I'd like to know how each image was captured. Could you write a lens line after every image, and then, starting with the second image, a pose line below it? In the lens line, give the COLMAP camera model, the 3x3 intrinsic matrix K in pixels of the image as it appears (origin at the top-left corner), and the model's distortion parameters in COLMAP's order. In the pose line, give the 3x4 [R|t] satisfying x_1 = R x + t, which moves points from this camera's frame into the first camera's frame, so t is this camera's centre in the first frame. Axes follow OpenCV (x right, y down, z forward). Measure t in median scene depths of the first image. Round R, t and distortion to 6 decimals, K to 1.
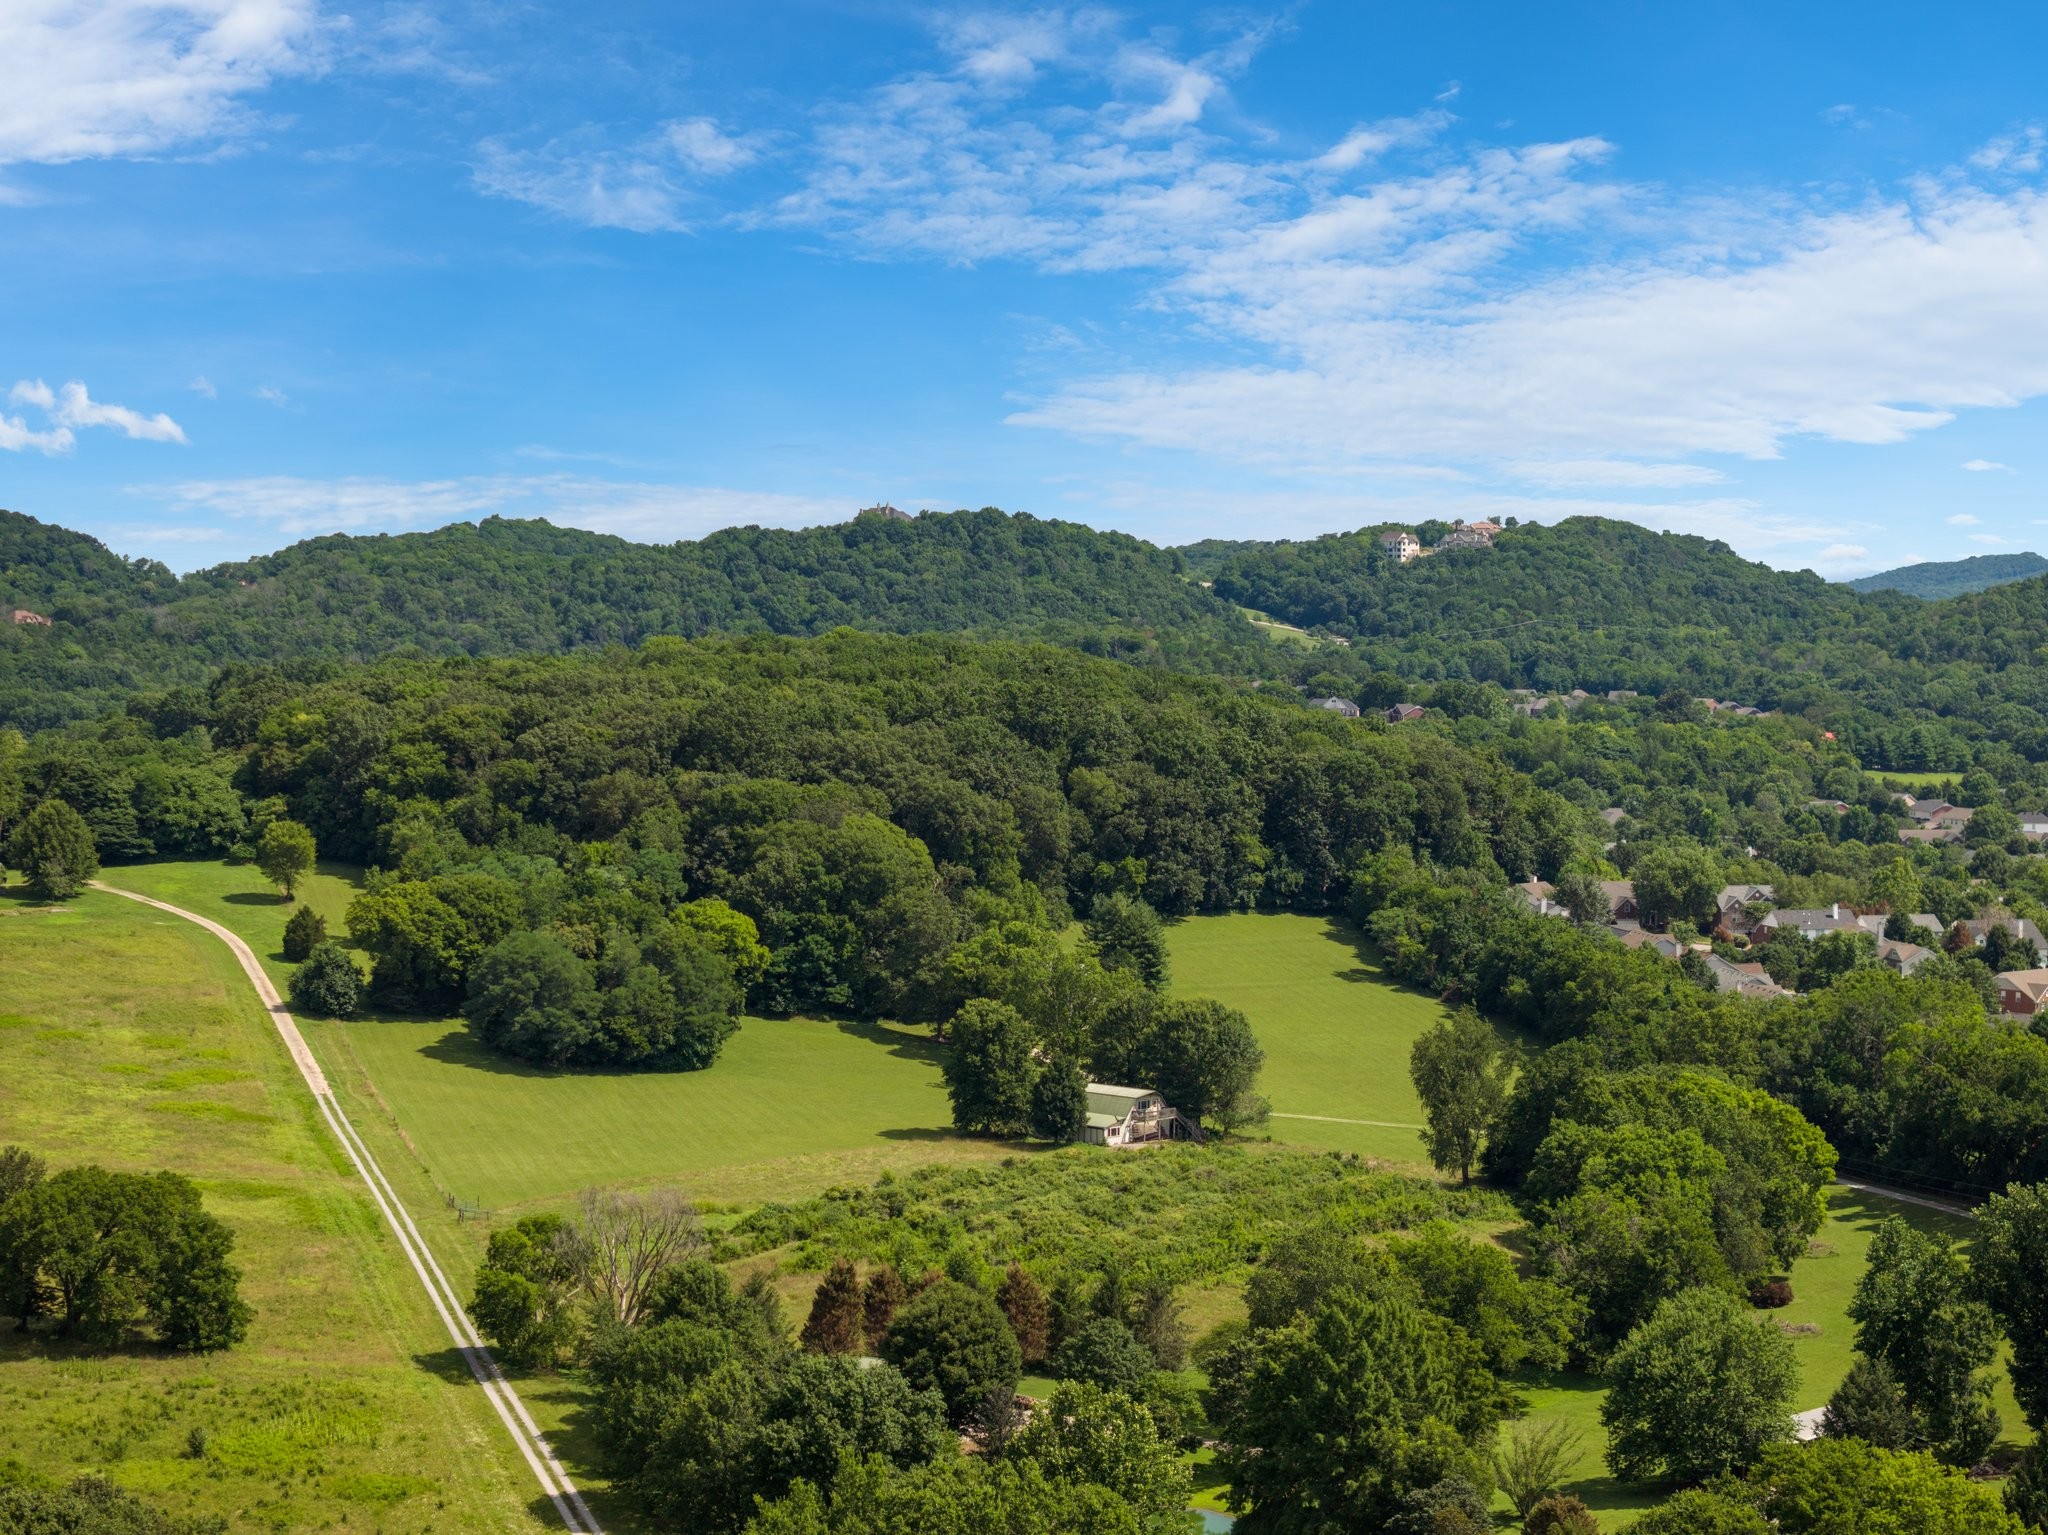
lens RADIAL K [[4100.4, 0, 1024.0], [0, 4100.4, 767.5], [0, 0, 1]] dist [-0.180655, 0.810319]
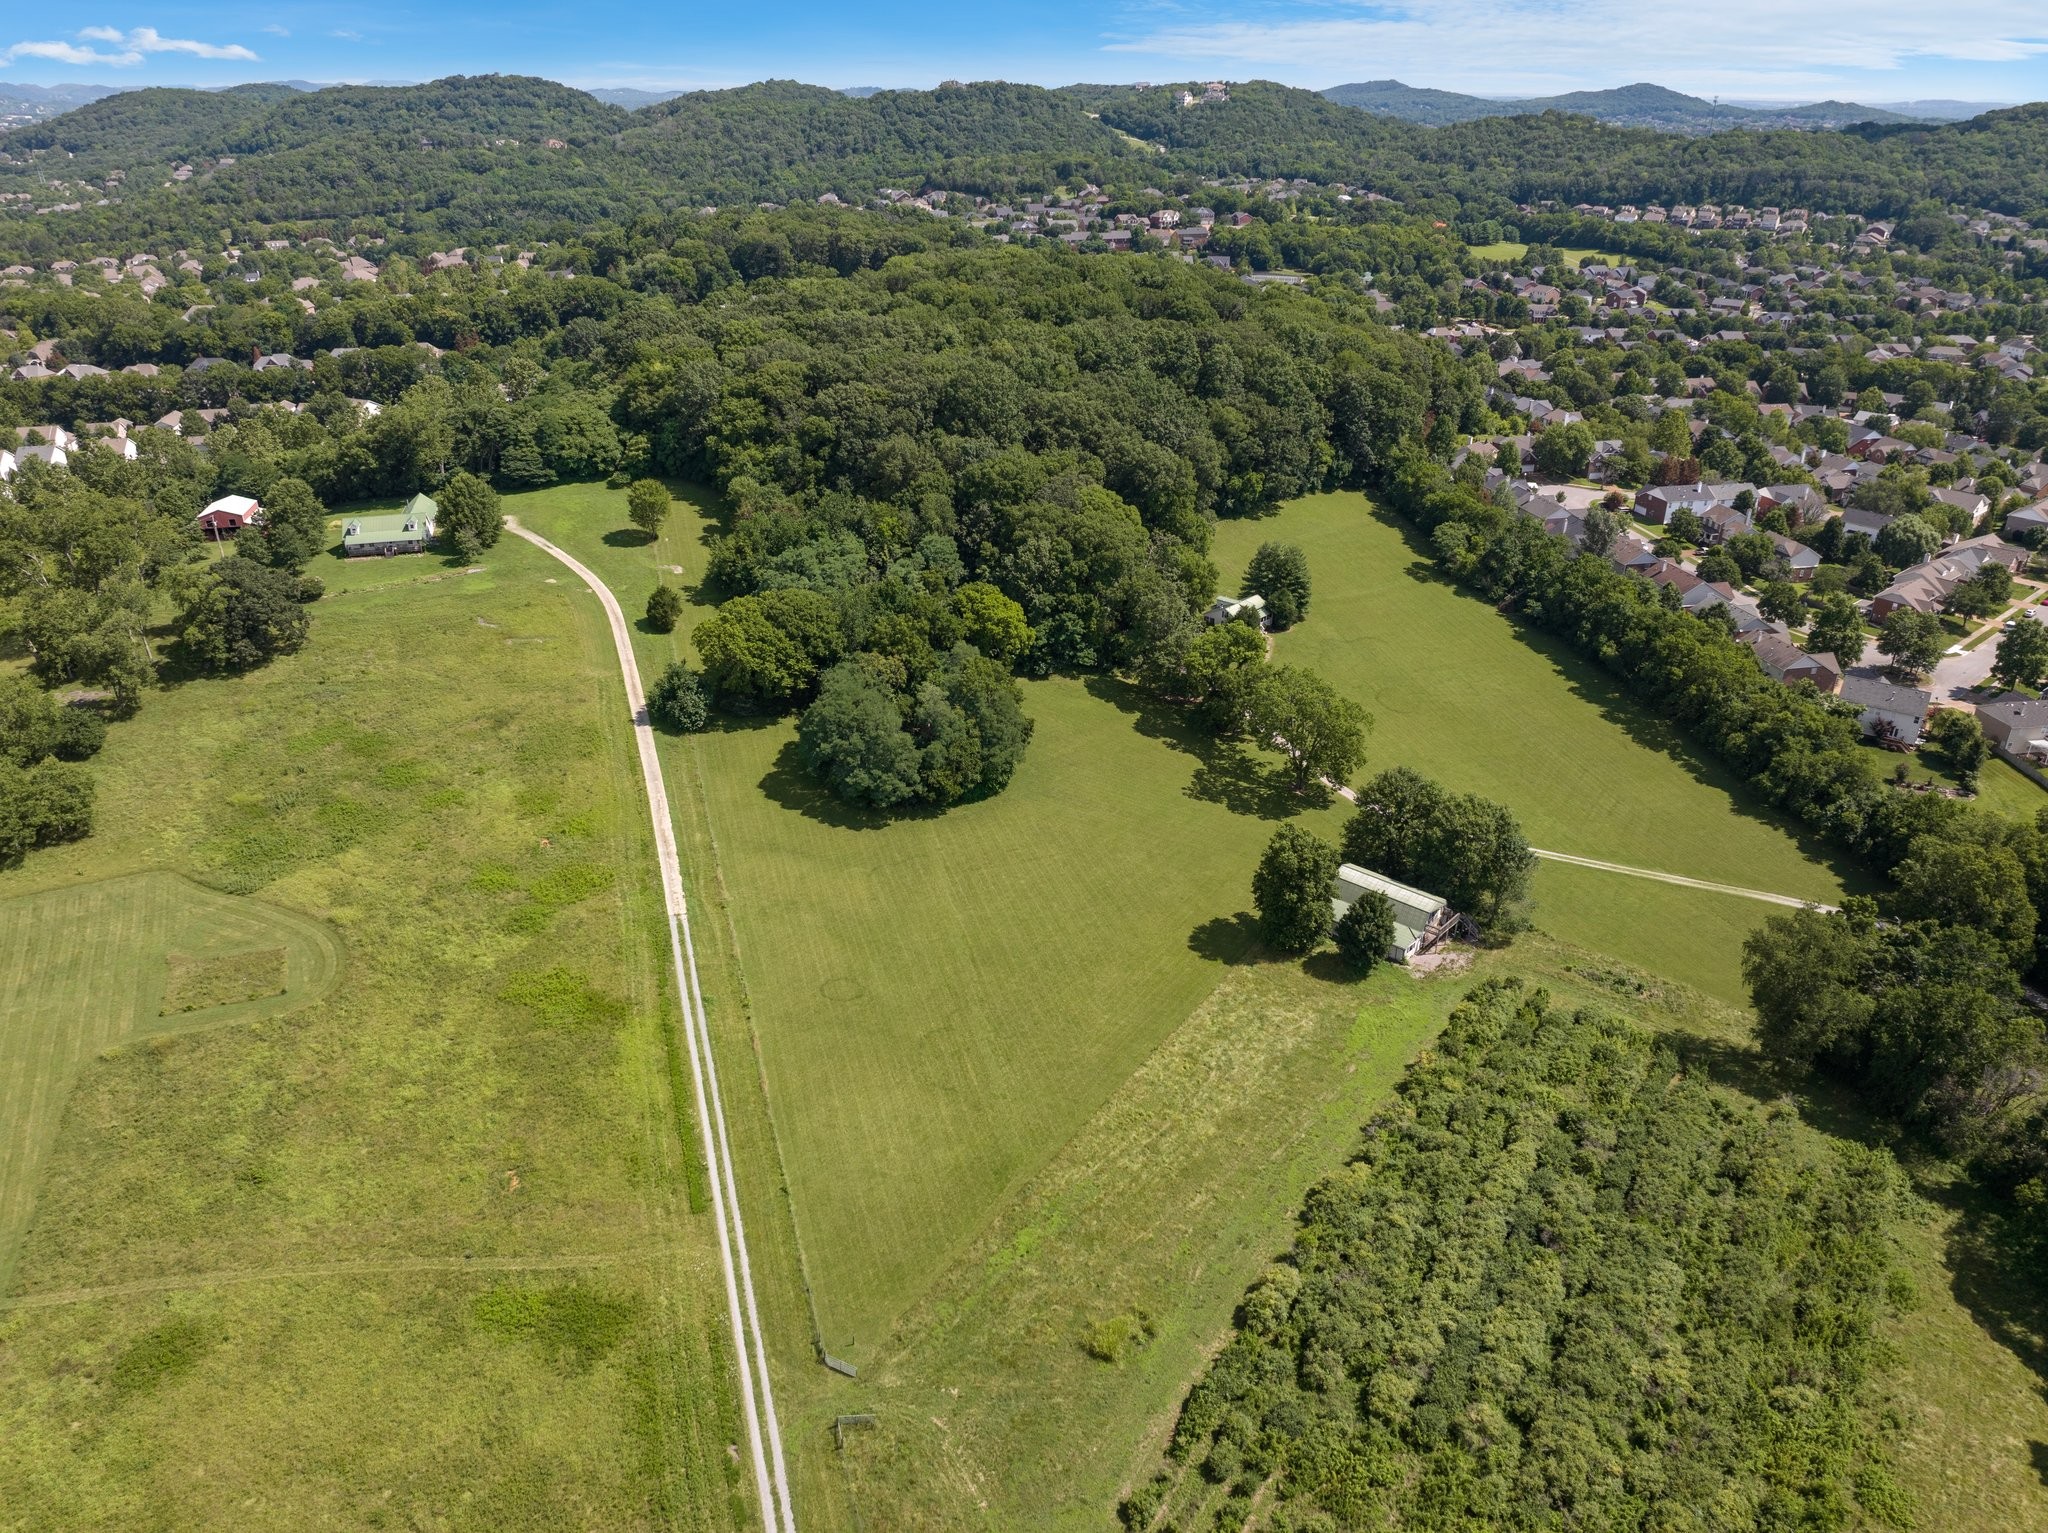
lens RADIAL K [[1443.0, 0, 1024.0], [0, 1443.0, 766.5], [0, 0, 1]] dist [-0.039901, 0.004232]
pose [[0.999544, -0.012134, 0.027648, -0.071253], [0.000360, 0.920426, 0.390917, -0.082440], [-0.030192, -0.390729, 0.920010, 0.523083]]
